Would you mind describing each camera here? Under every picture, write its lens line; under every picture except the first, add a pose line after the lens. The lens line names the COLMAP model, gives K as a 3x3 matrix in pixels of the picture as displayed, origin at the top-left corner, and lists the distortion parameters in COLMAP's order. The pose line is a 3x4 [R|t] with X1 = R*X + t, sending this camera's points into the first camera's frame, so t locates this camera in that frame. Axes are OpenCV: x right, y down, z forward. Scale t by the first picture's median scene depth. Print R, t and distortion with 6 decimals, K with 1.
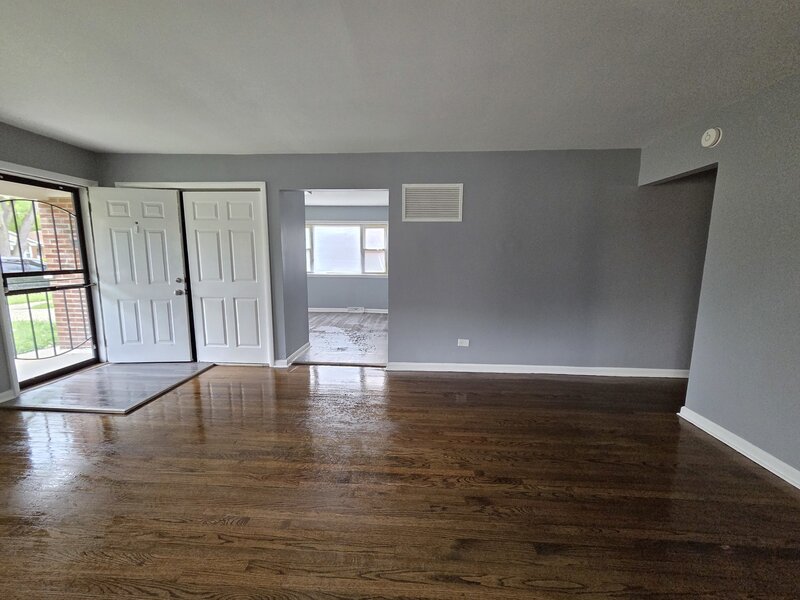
lens RADIAL K [[326.8, 0, 398.6], [0, 326.8, 301.1], [0, 0, 1]] dist [0.003585, -0.000048]
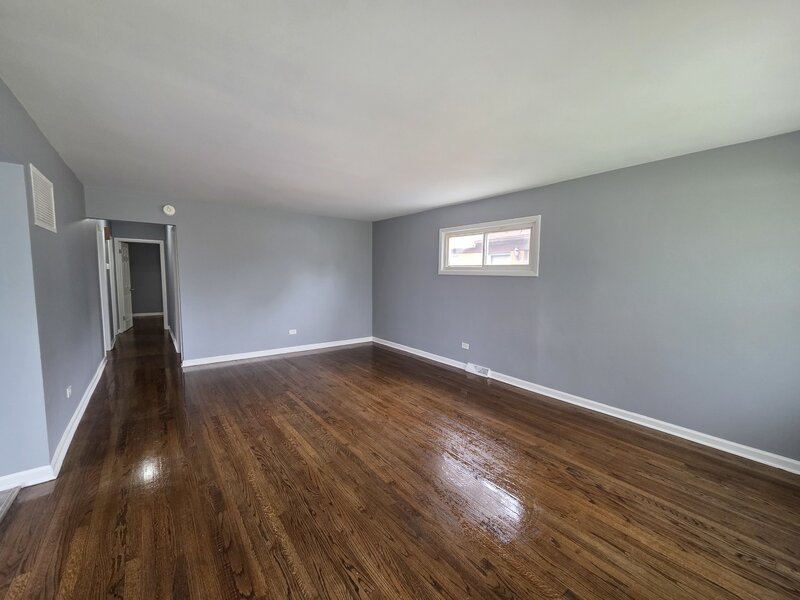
lens RADIAL K [[326.8, 0, 398.6], [0, 326.8, 301.1], [0, 0, 1]] dist [0.003585, -0.000048]
pose [[-0.655980, -0.079557, 0.750574, -0.940545], [0.090826, 0.978883, 0.183135, -0.167021], [-0.749294, 0.188305, -0.634902, 0.961556]]
